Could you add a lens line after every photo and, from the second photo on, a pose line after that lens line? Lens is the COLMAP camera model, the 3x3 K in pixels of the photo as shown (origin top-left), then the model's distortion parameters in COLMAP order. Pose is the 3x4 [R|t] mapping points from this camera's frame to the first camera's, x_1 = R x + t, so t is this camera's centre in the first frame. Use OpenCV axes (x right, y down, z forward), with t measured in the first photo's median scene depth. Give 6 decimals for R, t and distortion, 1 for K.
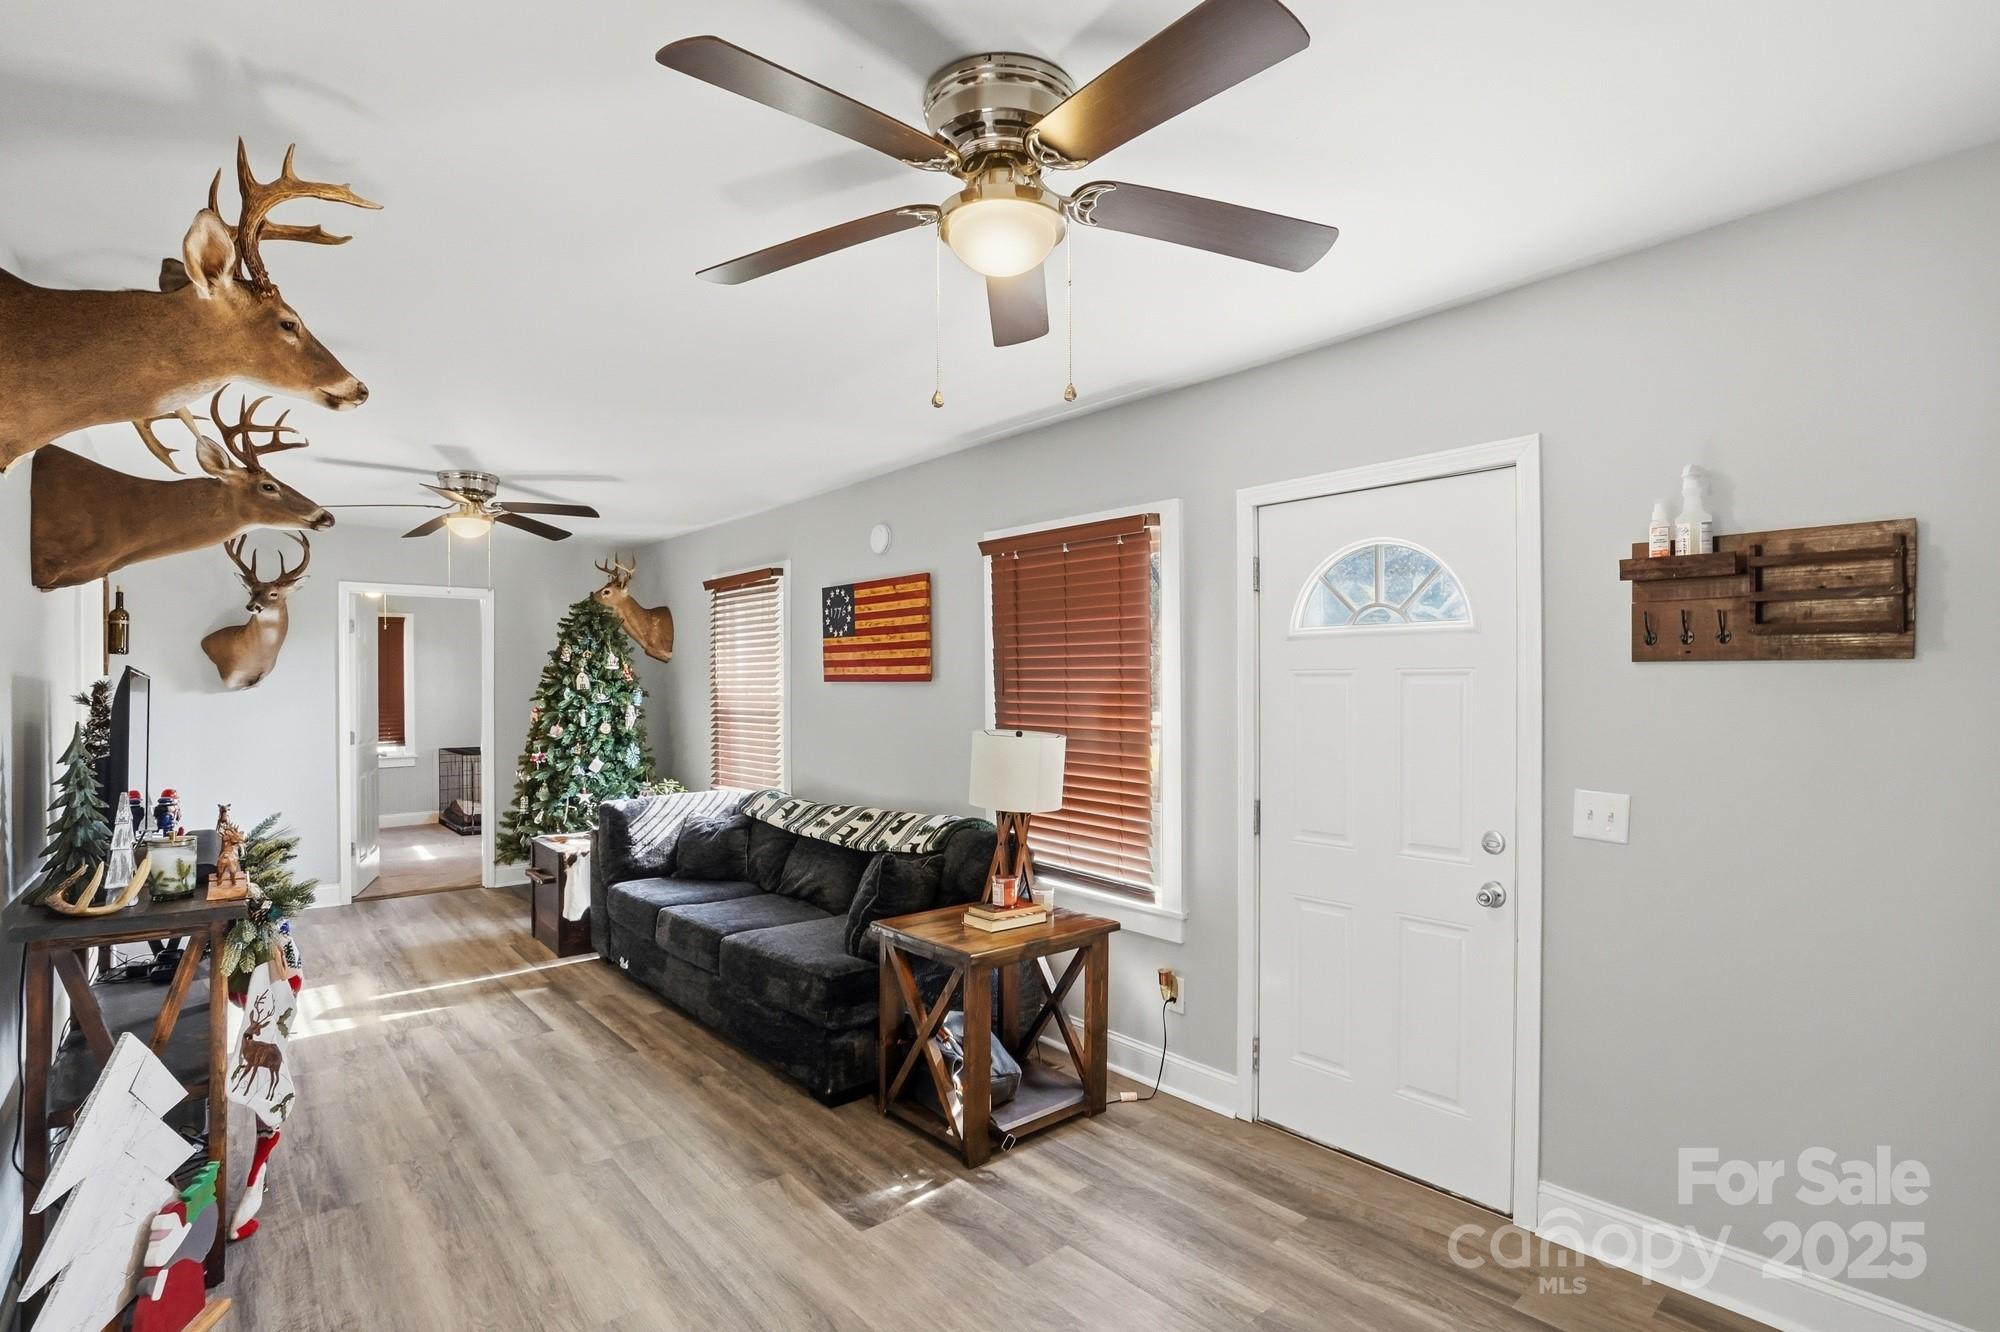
lens RADIAL K [[944.9, 0, 1001.9], [0, 944.9, 683.5], [0, 0, 1]] dist [-0.027865, 0.004771]
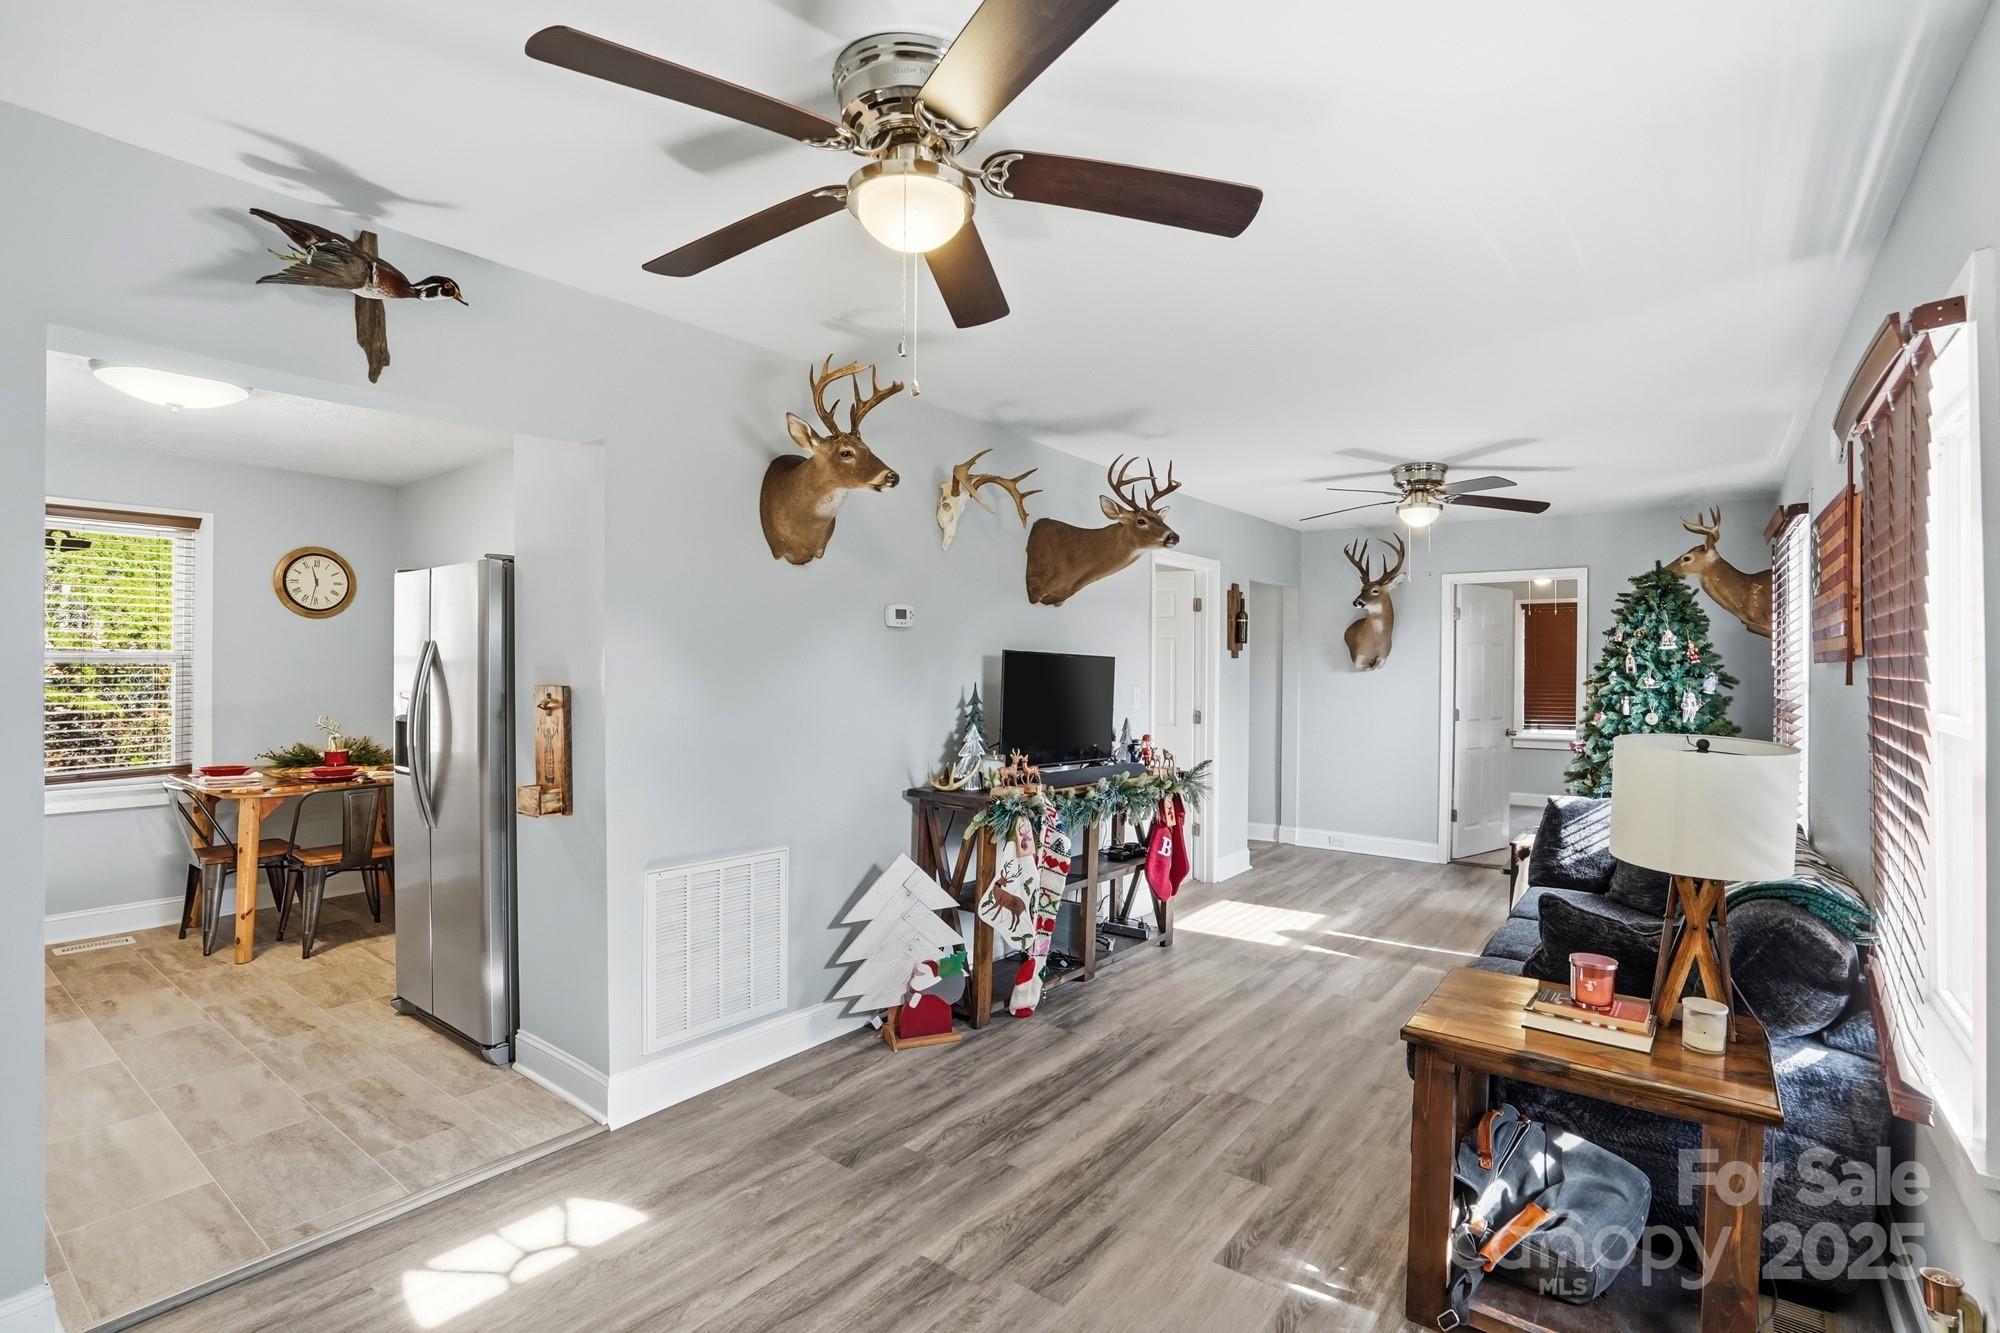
lens RADIAL K [[944.9, 0, 1003.2], [0, 944.9, 656.5], [0, 0, 1]] dist [-0.027865, 0.004771]
pose [[0.223982, -0.006922, -0.974569, 0.344645], [-0.008002, 0.999928, -0.008942, 0.004431], [0.974560, 0.009801, 0.223911, 0.296370]]
